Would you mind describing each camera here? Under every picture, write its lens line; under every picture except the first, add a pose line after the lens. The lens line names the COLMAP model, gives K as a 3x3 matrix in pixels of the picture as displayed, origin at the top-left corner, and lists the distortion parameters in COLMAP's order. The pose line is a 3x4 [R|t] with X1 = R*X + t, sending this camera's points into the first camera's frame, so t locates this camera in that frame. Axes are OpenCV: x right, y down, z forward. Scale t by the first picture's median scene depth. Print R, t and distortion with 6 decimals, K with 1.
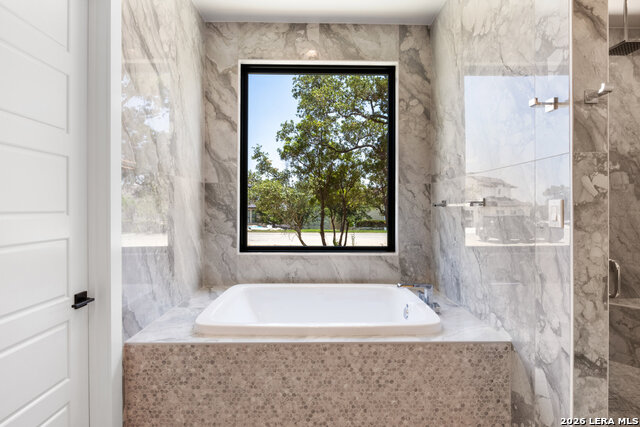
lens RADIAL K [[318.3, 0, 318.9], [0, 318.3, 207.5], [0, 0, 1]] dist [-0.012443, -0.001403]
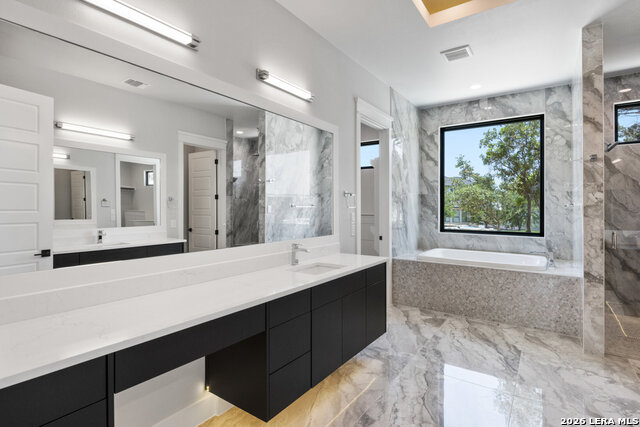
lens RADIAL K [[318.3, 0, 319.0], [0, 318.3, 208.0], [0, 0, 1]] dist [-0.012443, -0.001403]
pose [[0.803909, 0.000073, -0.594753, 0.281101], [0.002013, 0.999994, 0.002843, -0.002168], [0.594749, -0.003483, 0.803904, -0.885889]]
